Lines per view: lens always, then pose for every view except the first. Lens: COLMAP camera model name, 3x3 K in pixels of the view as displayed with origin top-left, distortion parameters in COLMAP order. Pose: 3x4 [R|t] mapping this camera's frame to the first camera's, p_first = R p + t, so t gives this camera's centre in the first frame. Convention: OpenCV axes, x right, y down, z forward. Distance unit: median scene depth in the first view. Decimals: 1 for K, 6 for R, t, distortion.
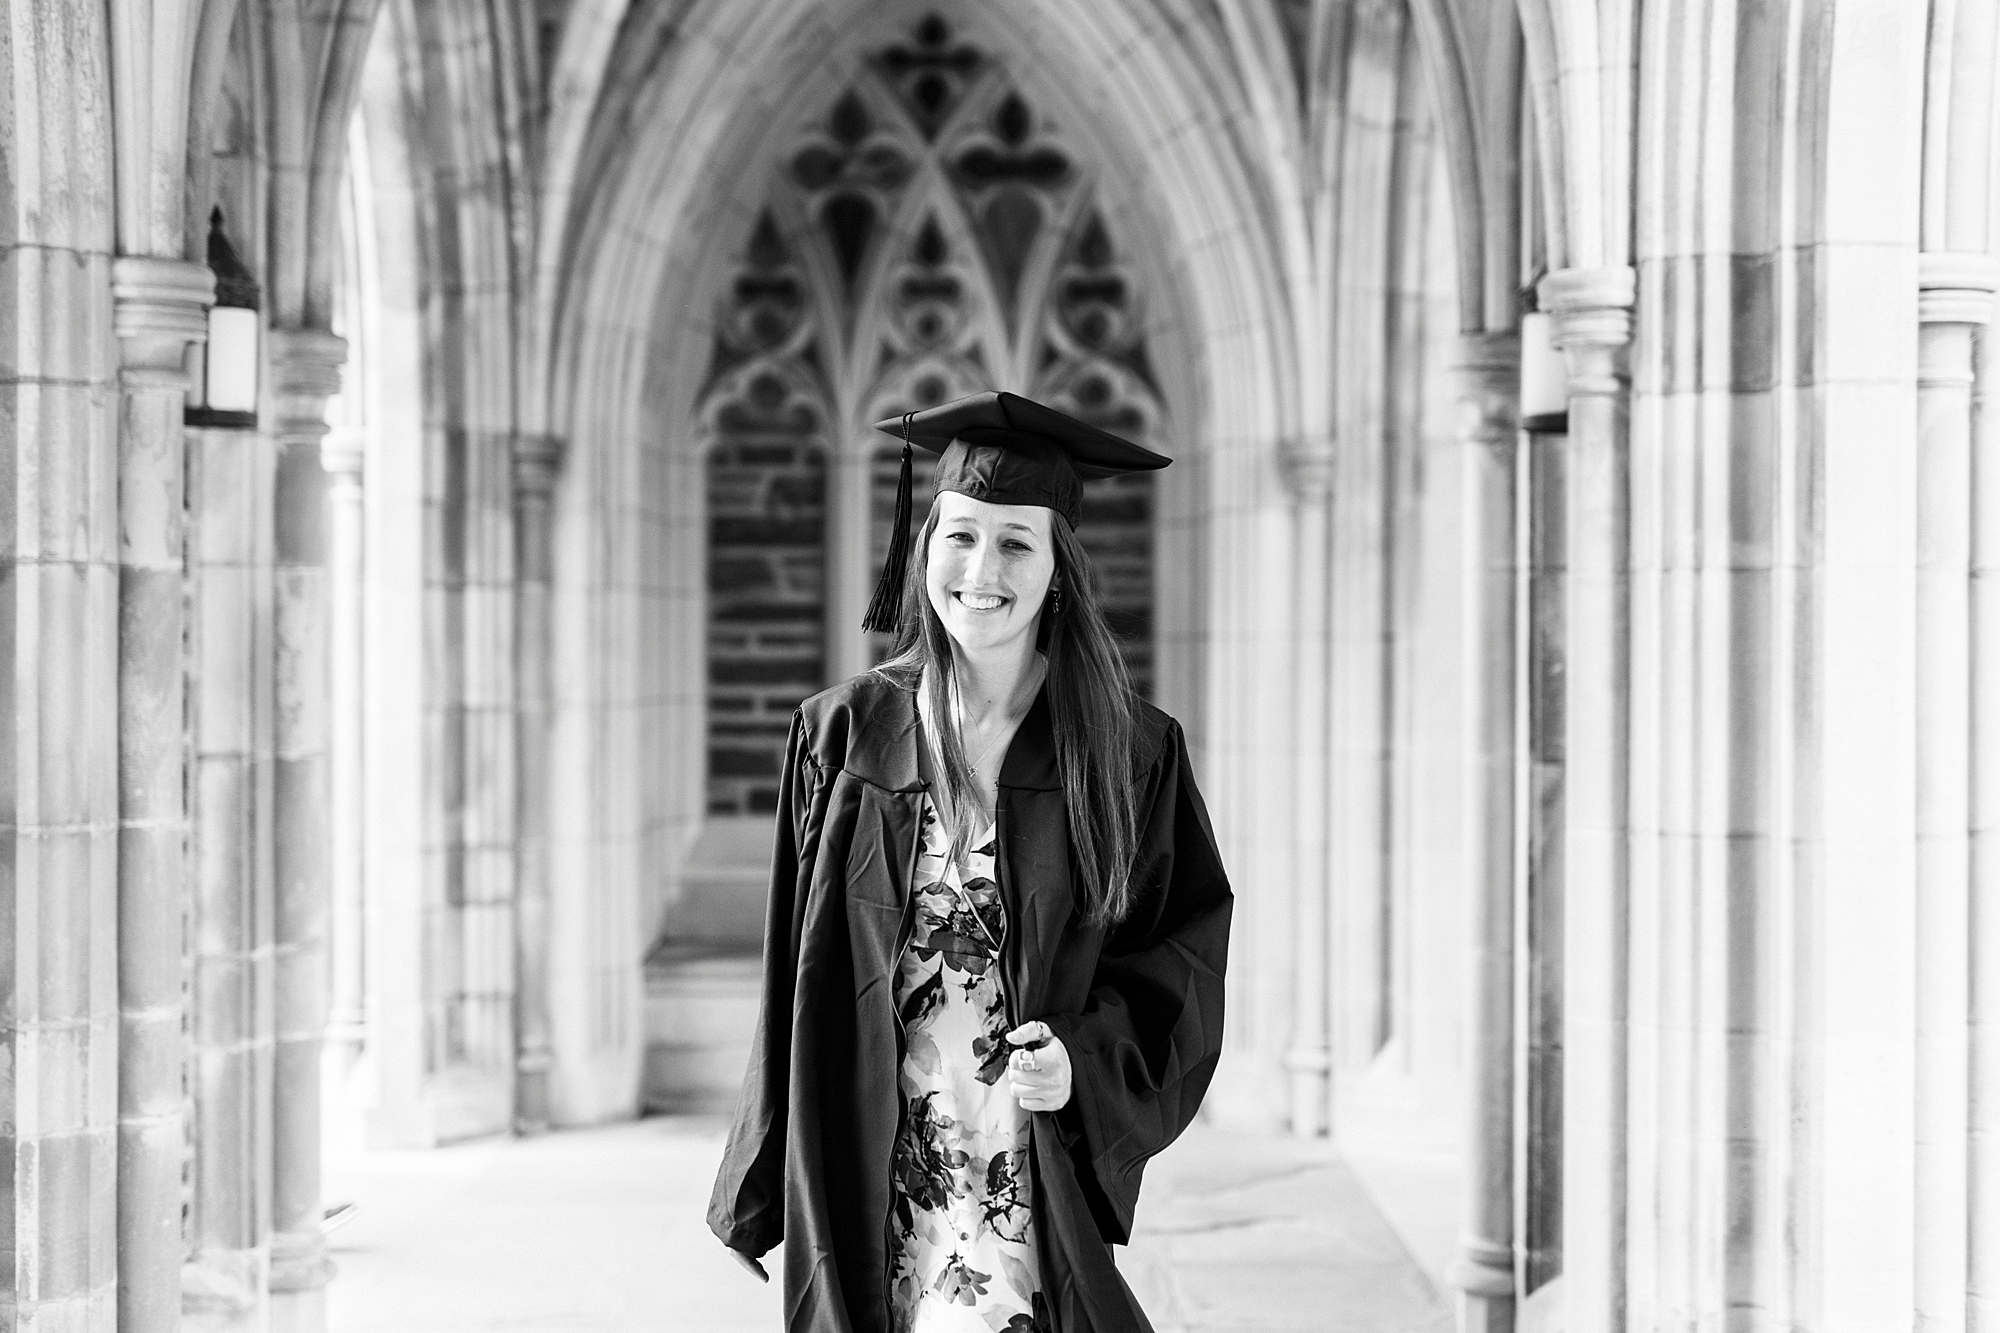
lens RADIAL K [[3095.5, 0, 996.0], [0, 3095.5, 626.5], [0, 0, 1]] dist [-0.014170, 0.058918]
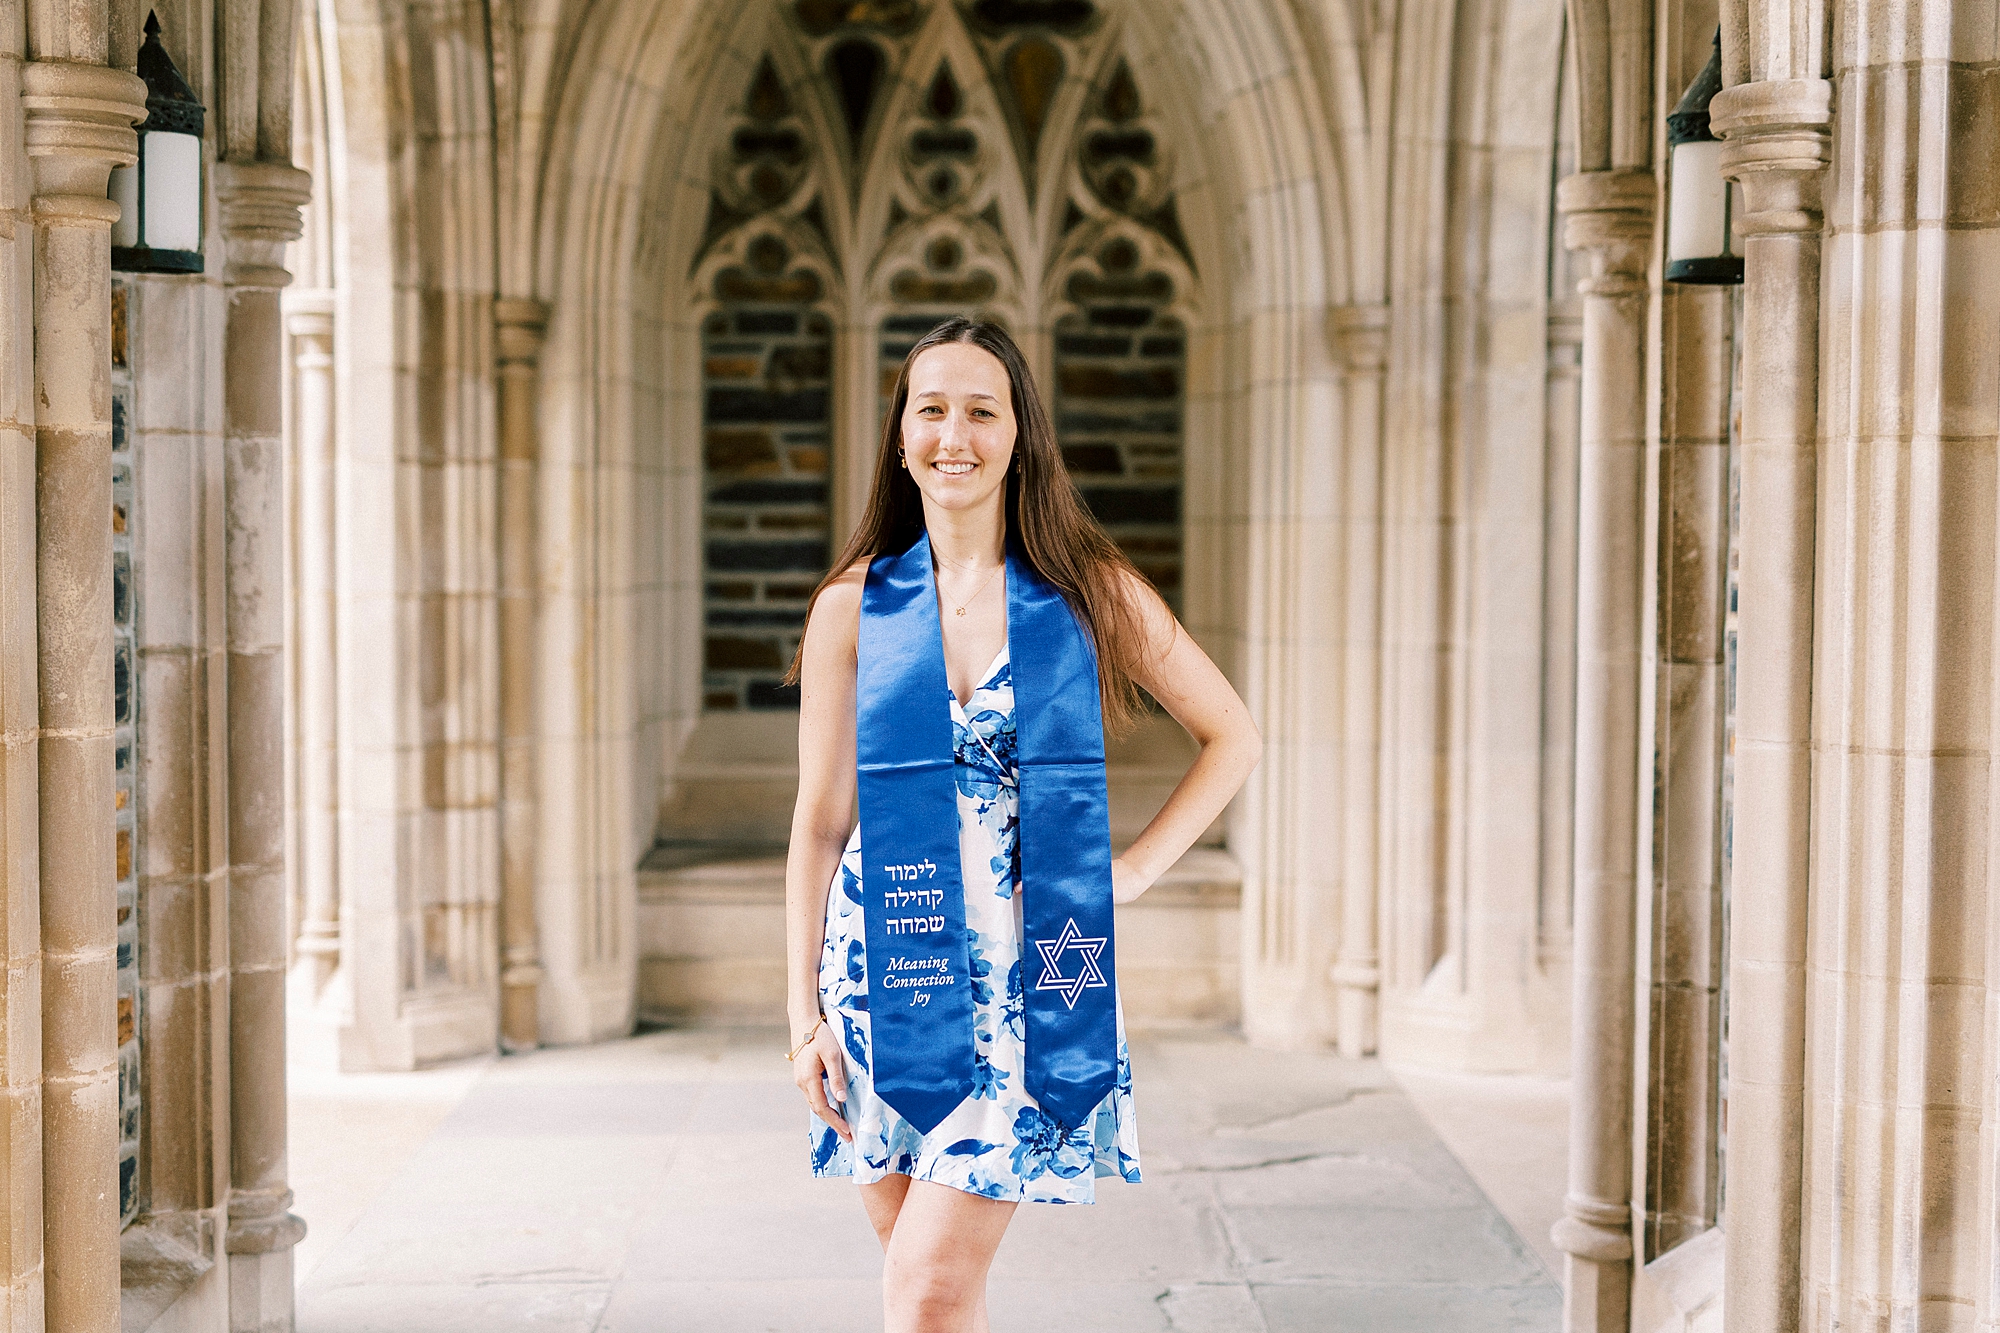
lens RADIAL K [[3156.8, 0, 1000.0], [0, 3156.8, 666.5], [0, 0, 1]] dist [-0.015558, 0.100085]
pose [[0.999985, 0.002399, 0.004904, -0.020368], [-0.002638, 0.998778, 0.049359, 0.001641], [-0.004779, -0.049371, 0.998769, 0.114316]]
